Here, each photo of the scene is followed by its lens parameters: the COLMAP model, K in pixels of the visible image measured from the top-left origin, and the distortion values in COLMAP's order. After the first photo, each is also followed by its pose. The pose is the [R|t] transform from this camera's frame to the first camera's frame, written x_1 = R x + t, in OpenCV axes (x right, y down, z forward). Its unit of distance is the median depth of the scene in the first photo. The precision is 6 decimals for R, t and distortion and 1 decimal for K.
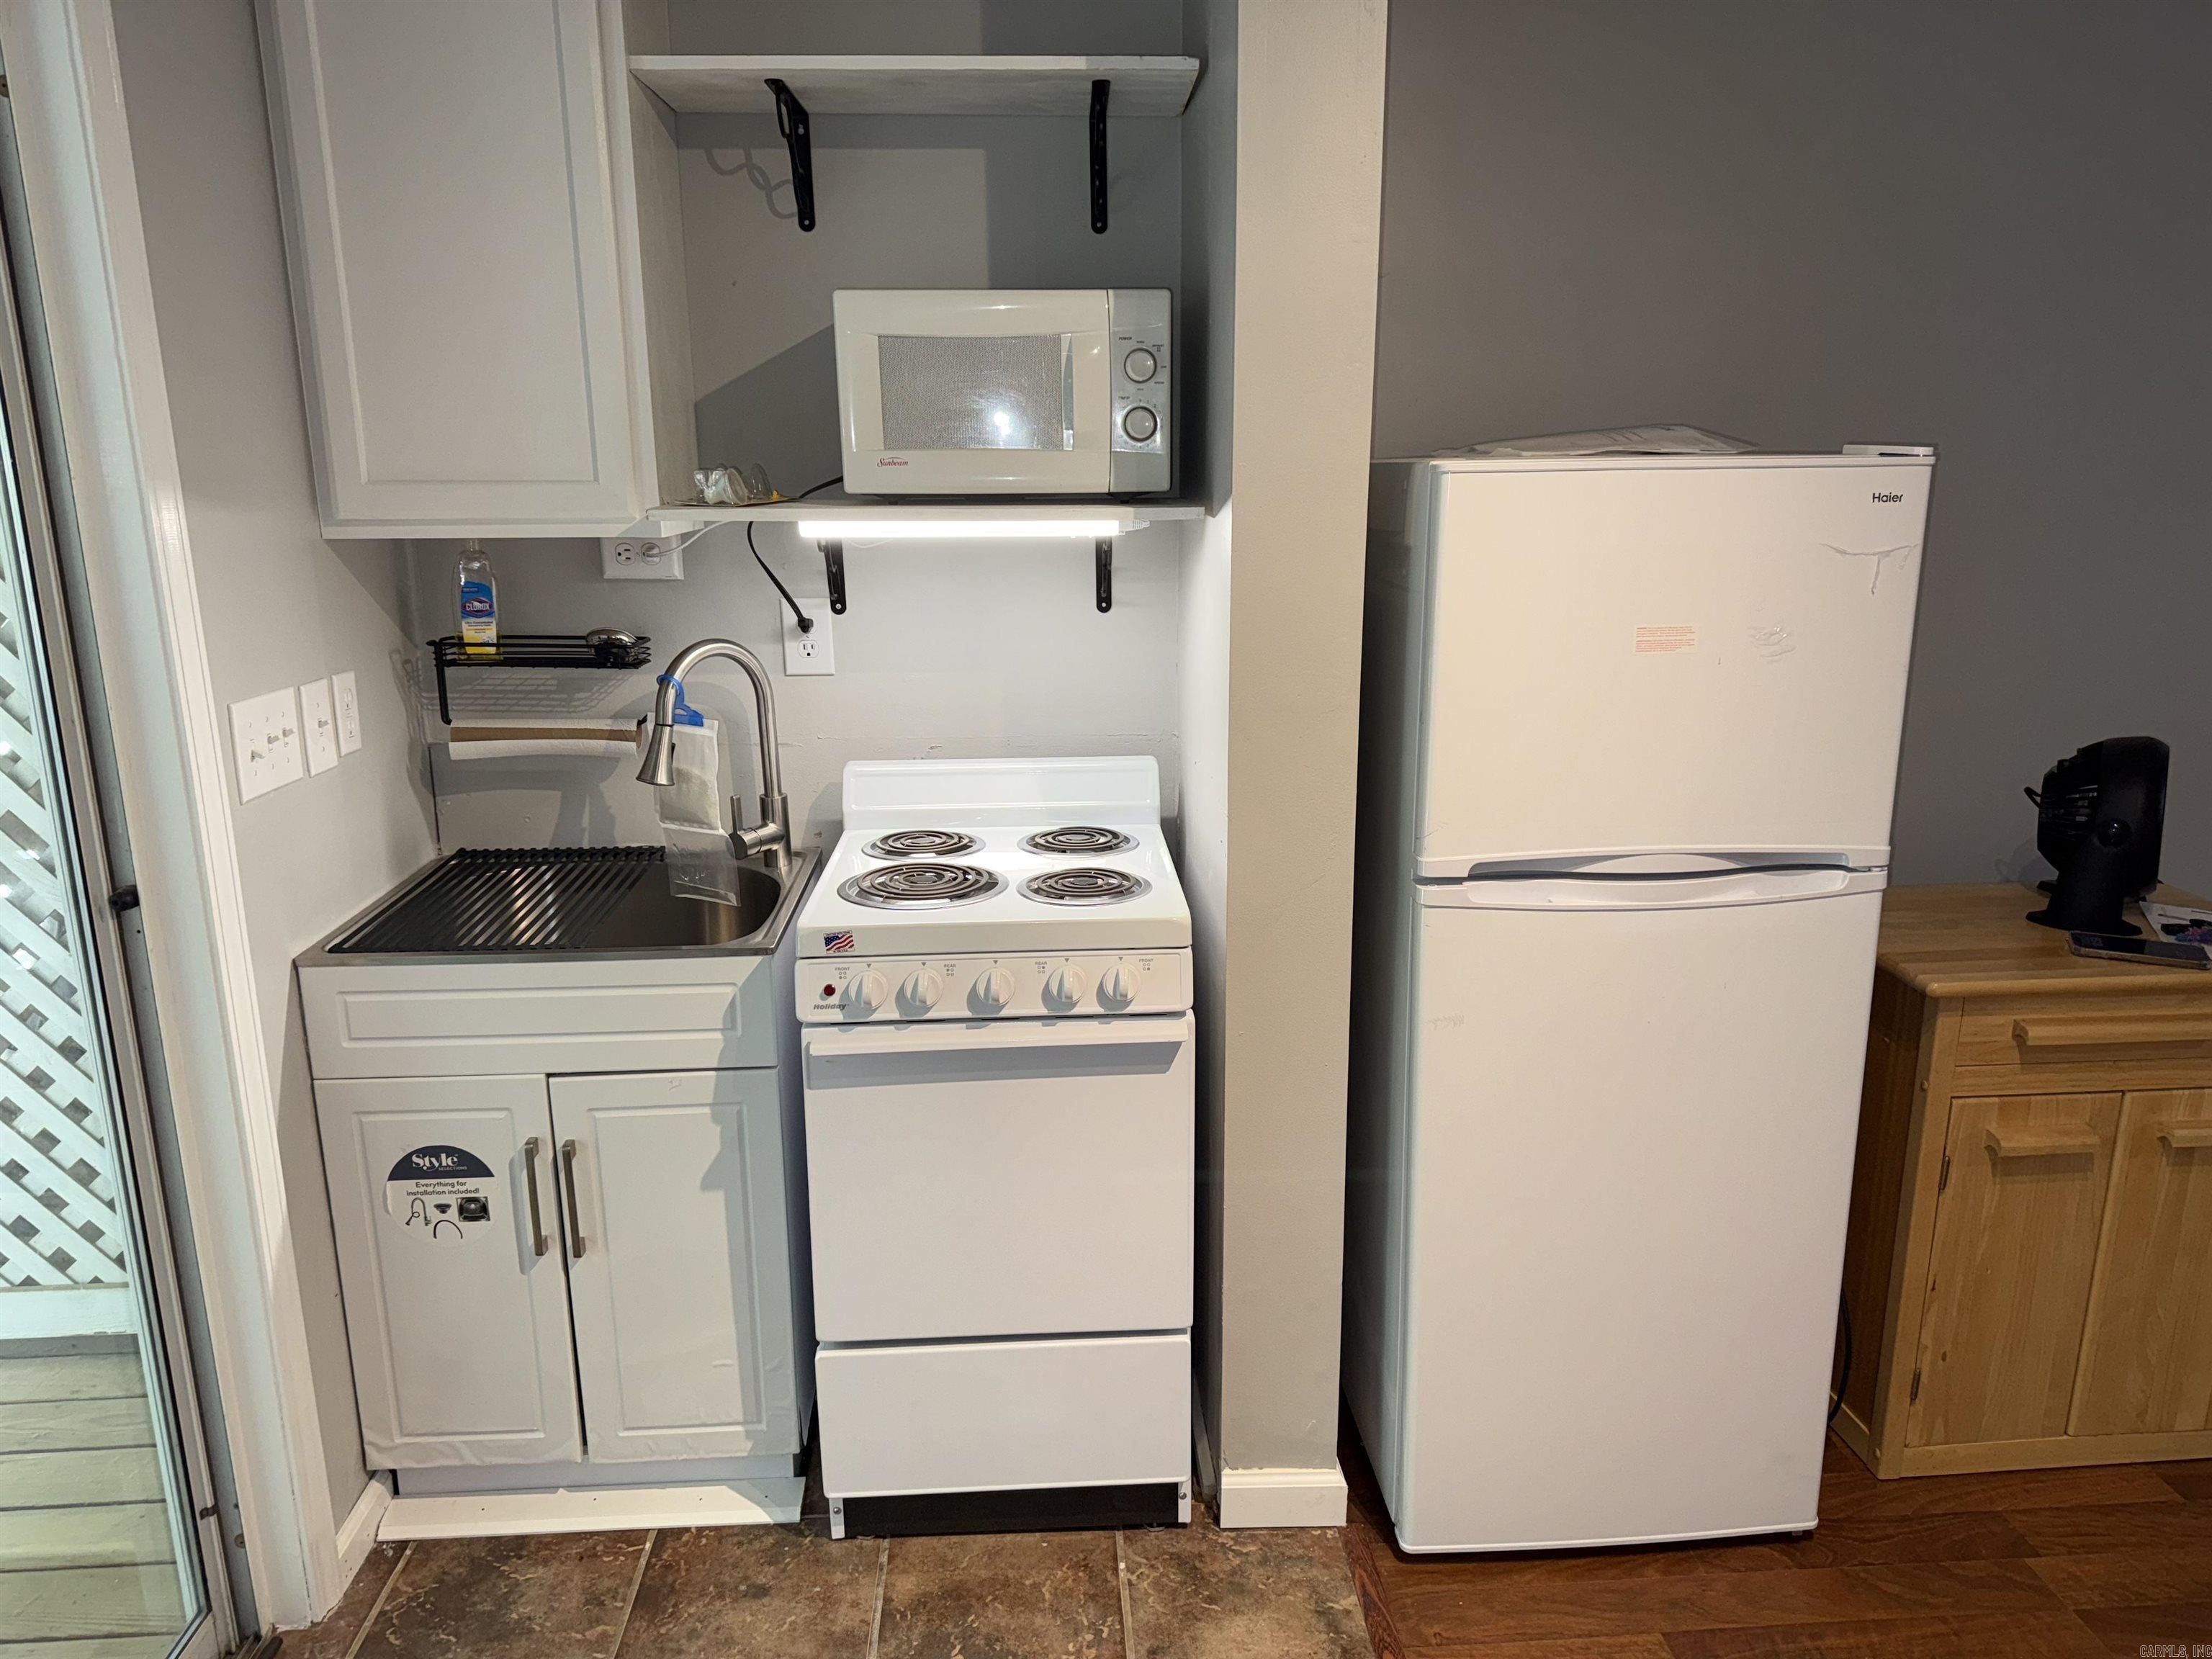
lens RADIAL K [[1596.2, 0, 1106.0], [0, 1596.2, 829.5], [0, 0, 1]] dist [0.001389, -0.002884]
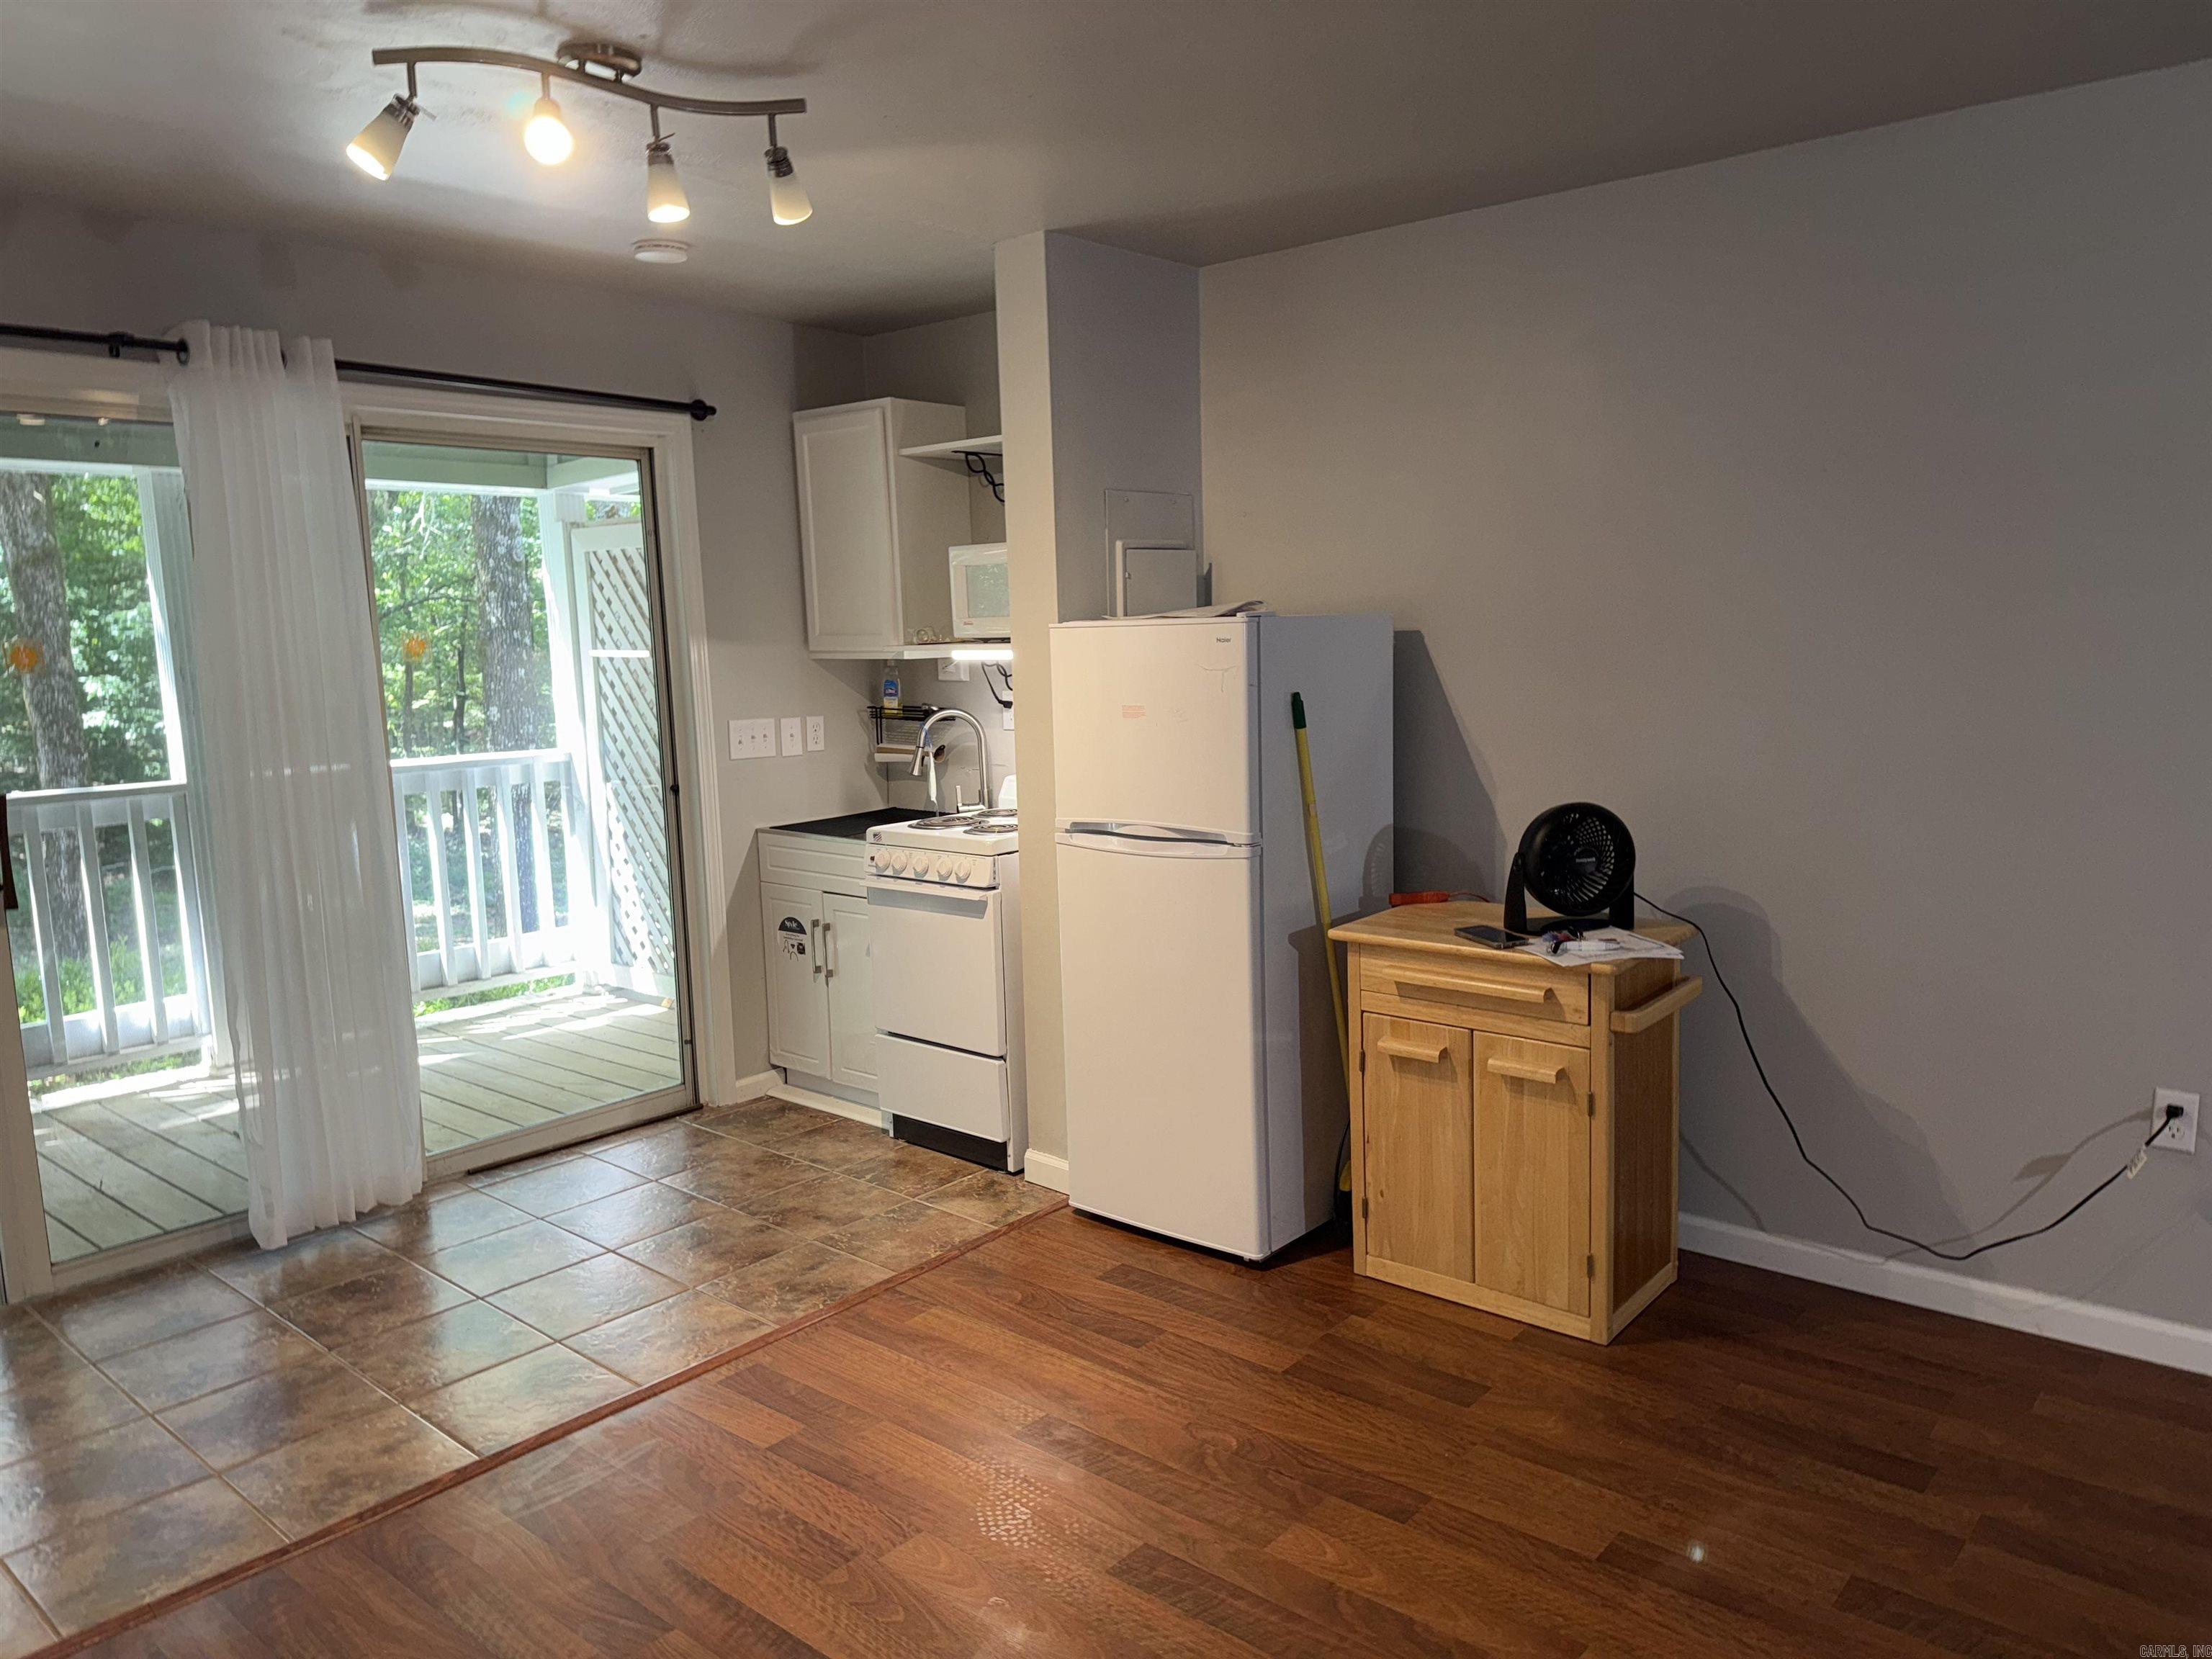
lens RADIAL K [[1551.7, 0, 1109.4], [0, 1551.7, 809.1], [0, 0, 1]] dist [0.064581, -0.000236]
pose [[0.717649, 0.074392, -0.692420, 1.438091], [-0.145293, 0.988392, -0.044396, 0.075816], [0.681080, 0.132465, 0.720128, -0.323612]]
